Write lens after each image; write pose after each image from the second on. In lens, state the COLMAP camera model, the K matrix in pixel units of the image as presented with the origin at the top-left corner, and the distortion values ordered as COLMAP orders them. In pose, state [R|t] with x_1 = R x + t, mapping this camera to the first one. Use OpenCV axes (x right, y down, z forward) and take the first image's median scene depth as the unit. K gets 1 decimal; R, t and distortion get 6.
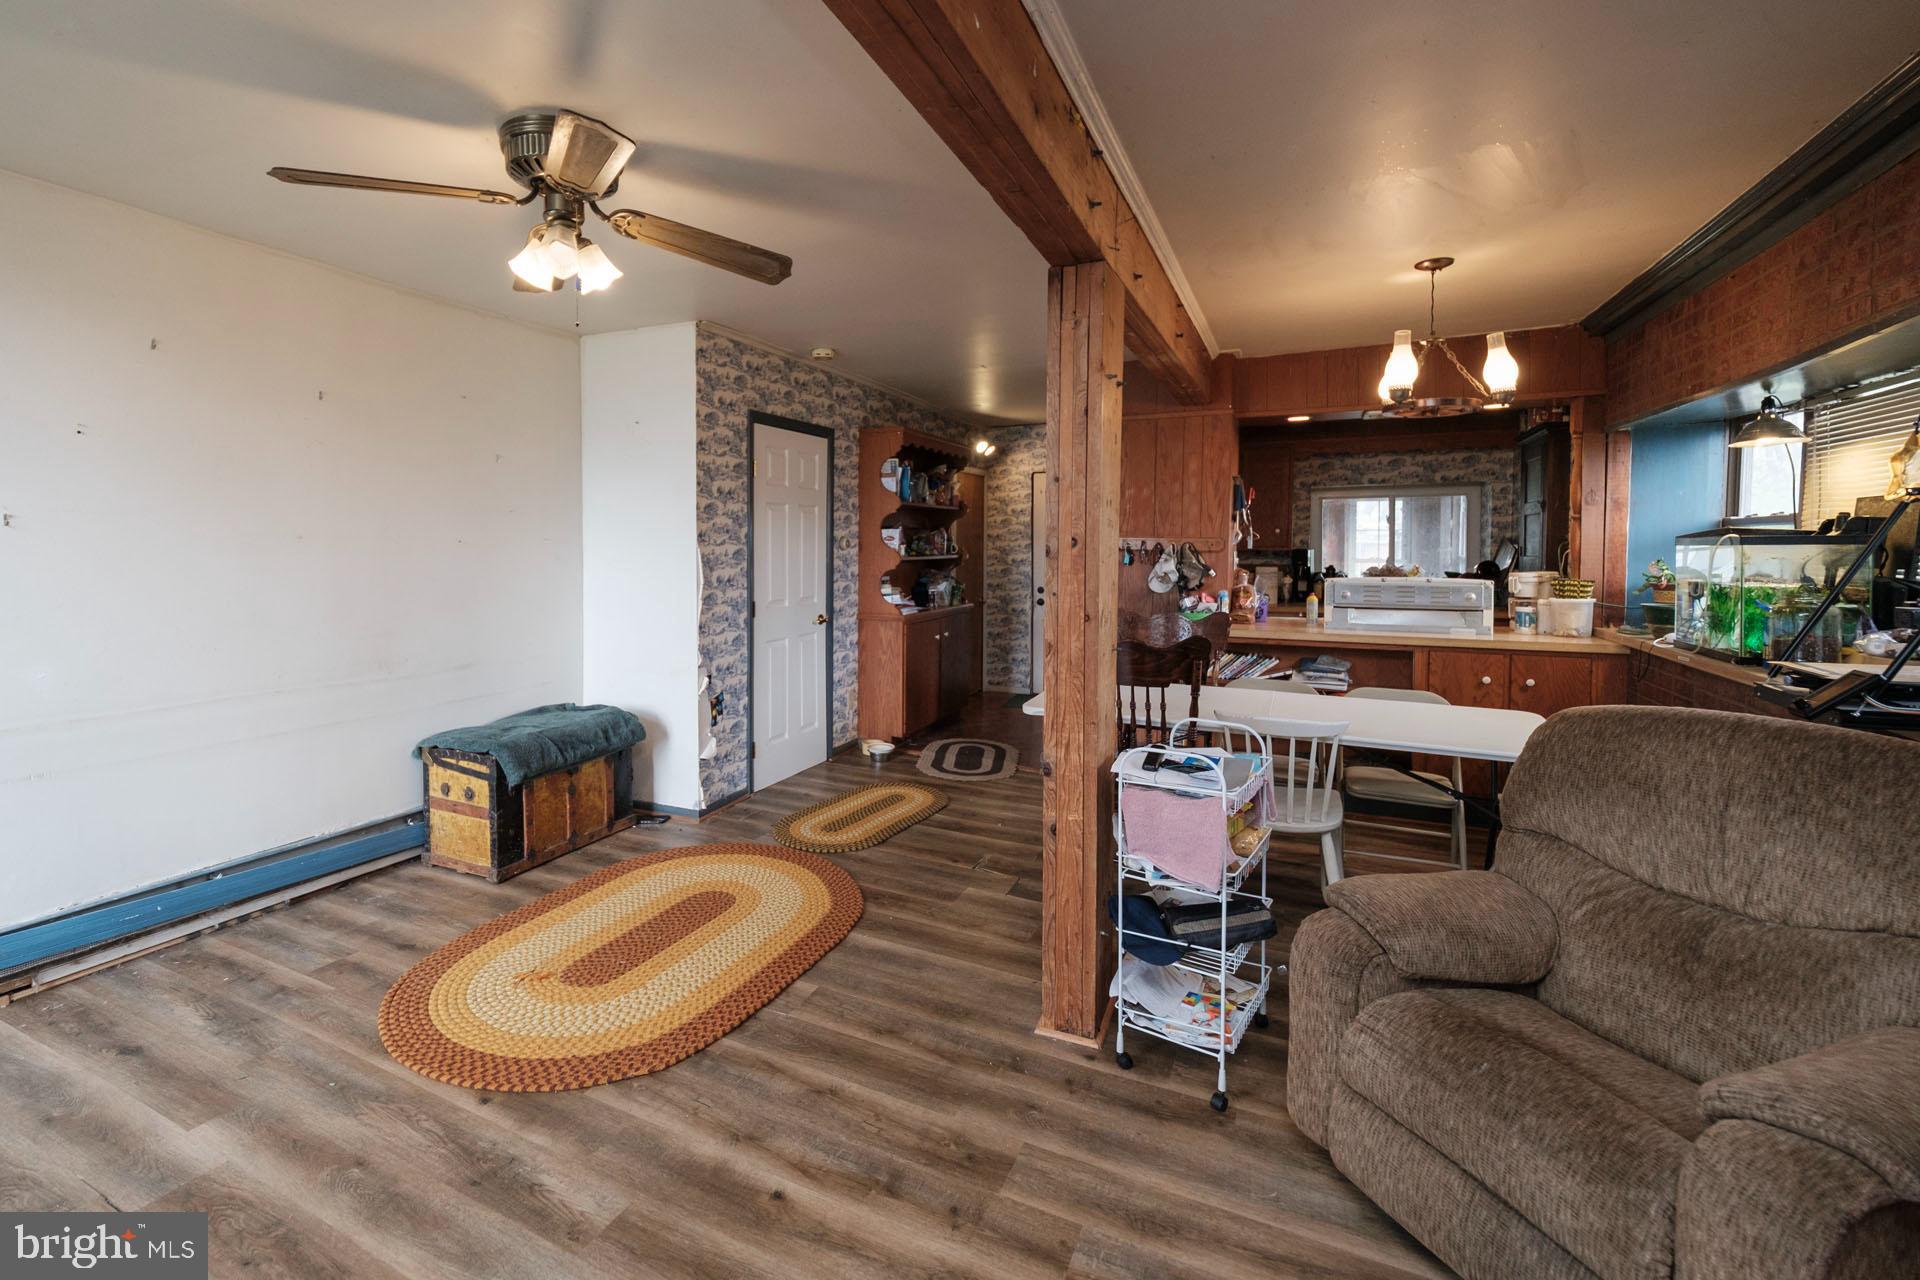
lens RADIAL K [[831.9, 0, 875.2], [0, 831.9, 567.1], [0, 0, 1]] dist [0.002513, -0.000414]
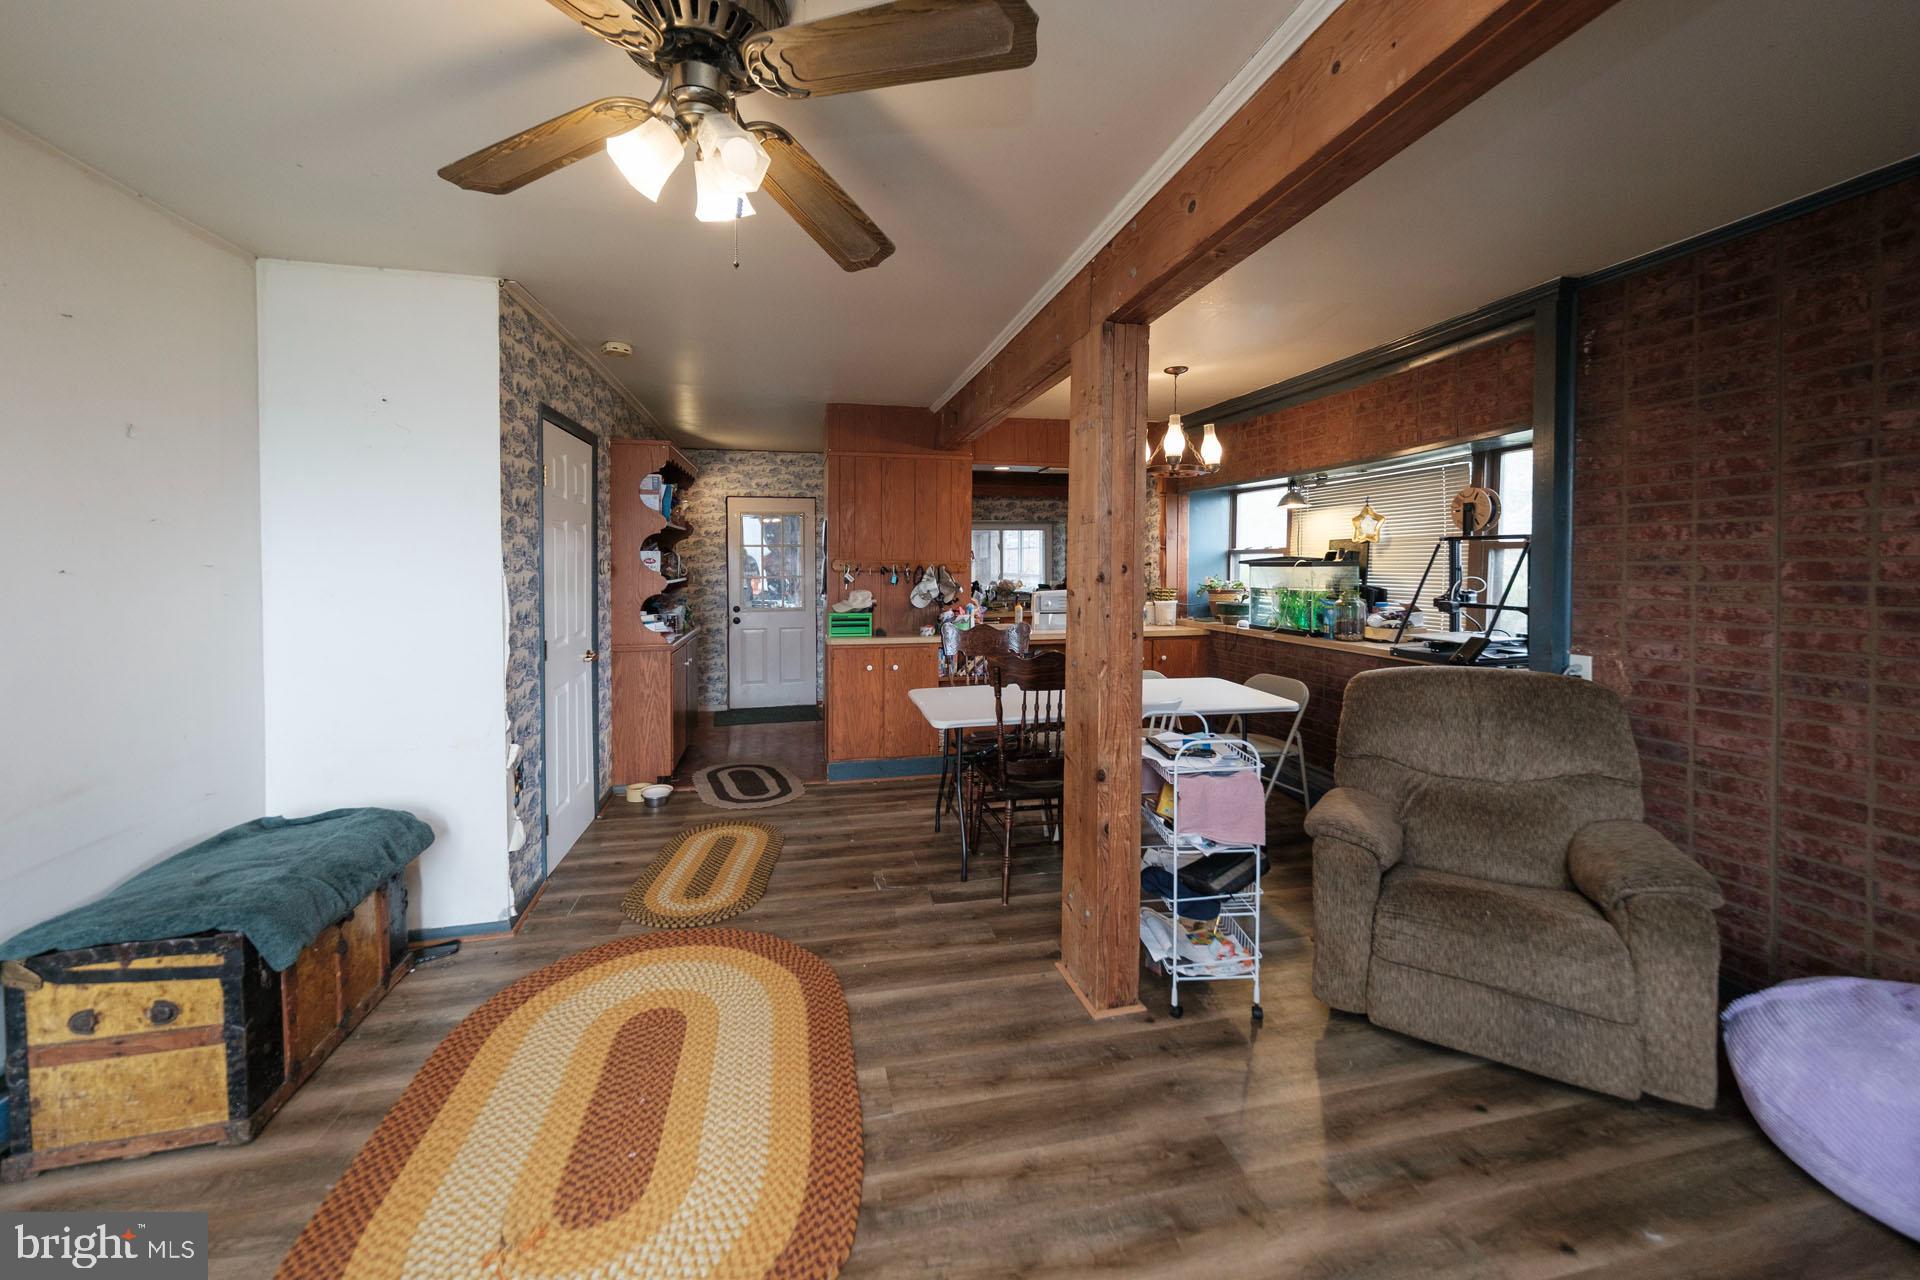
lens RADIAL K [[732.7, 0, 953.1], [0, 732.7, 578.0], [0, 0, 1]] dist [0.000966, -0.000452]
pose [[0.768410, -0.015831, 0.639763, -0.390663], [0.019791, 0.999804, 0.000969, -0.015991], [-0.639652, 0.011917, 0.768572, 0.263873]]
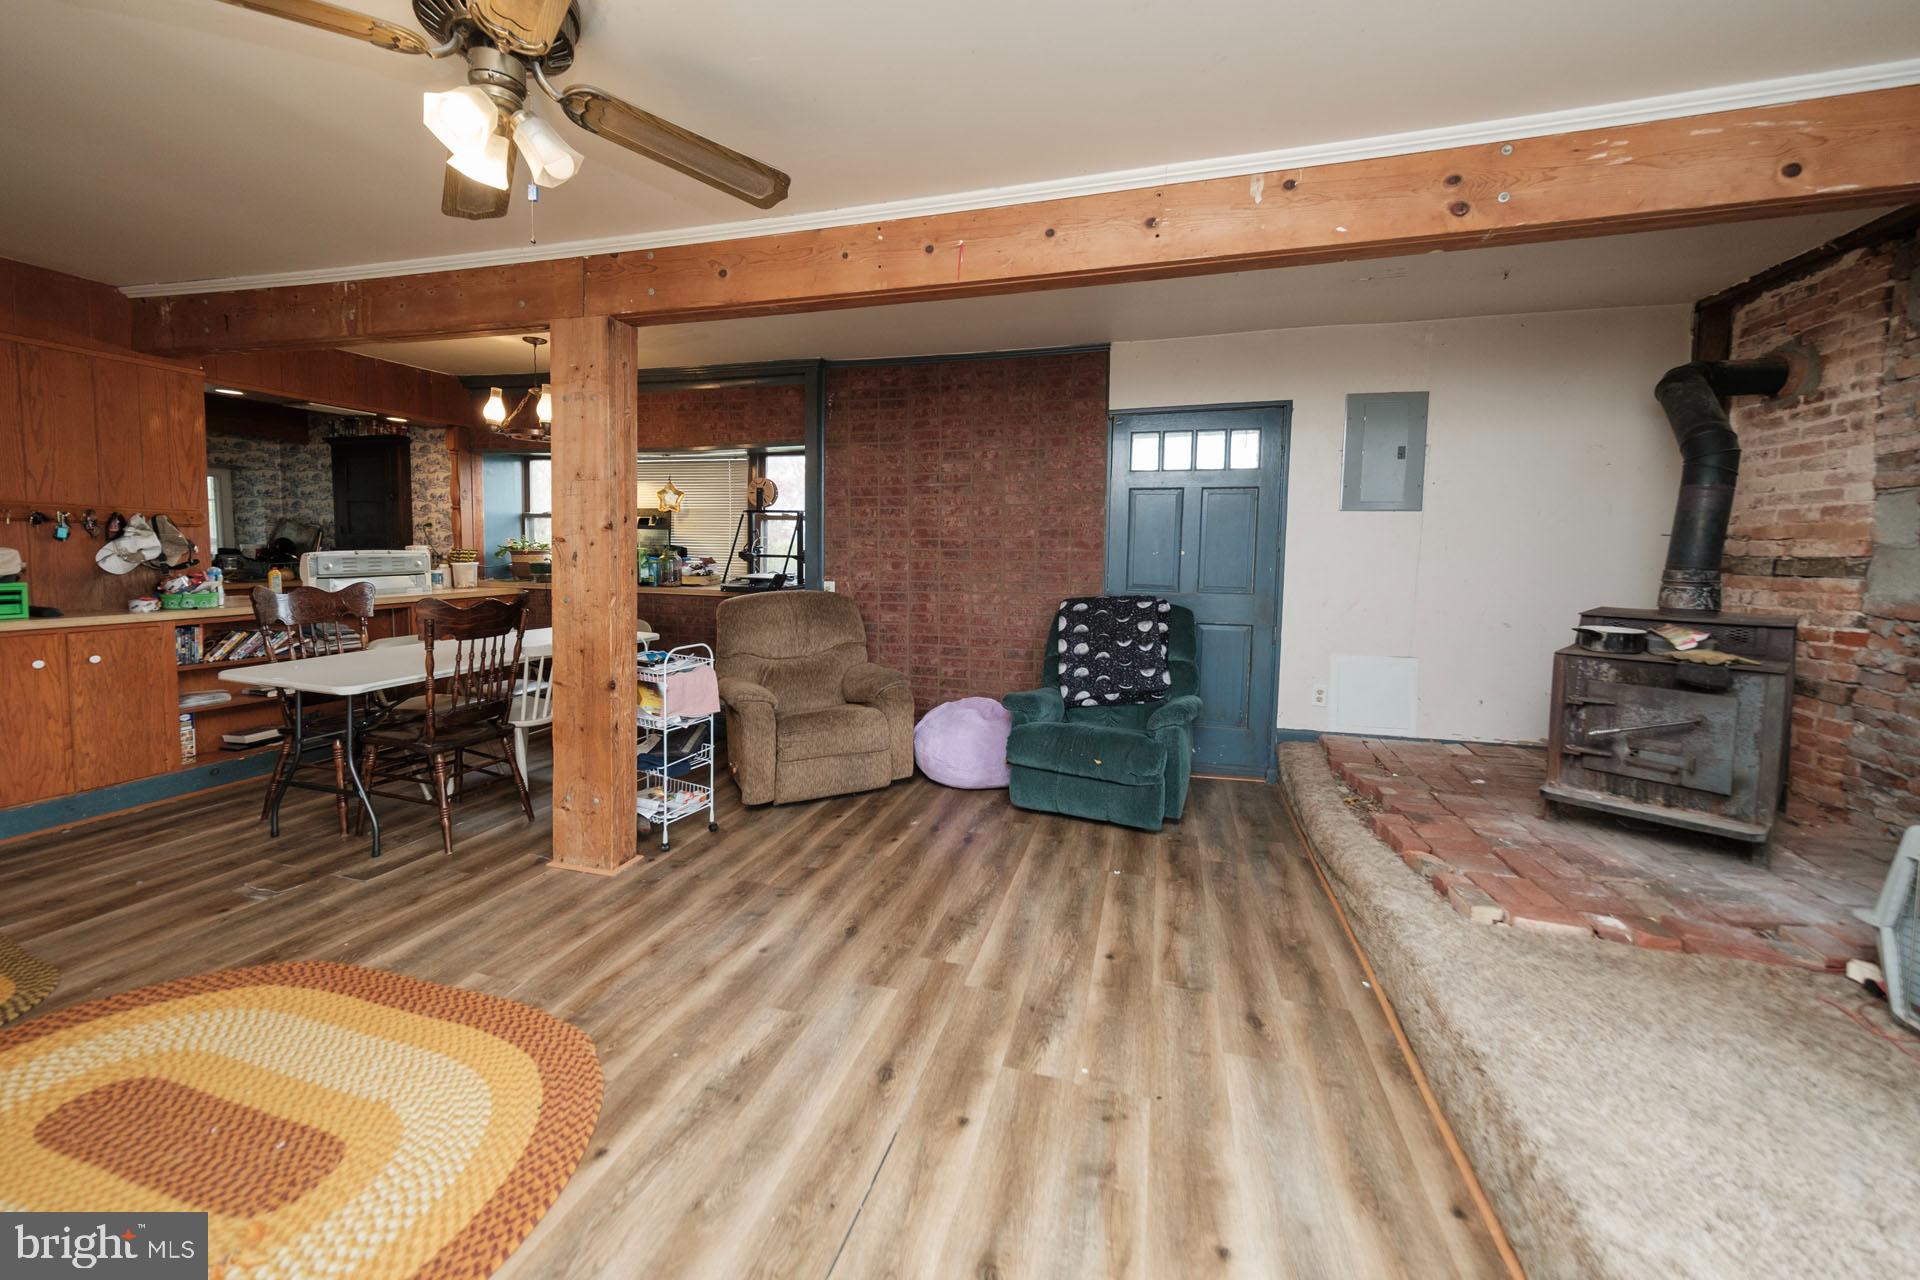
lens RADIAL K [[712.1, 0, 973.3], [0, 712.1, 603.7], [0, 0, 1]] dist [-0.006407, 0.000097]
pose [[-0.213098, -0.085654, 0.973269, -0.735214], [0.008397, 0.995952, 0.089489, 0.005969], [-0.976995, 0.027242, -0.211516, 0.460838]]
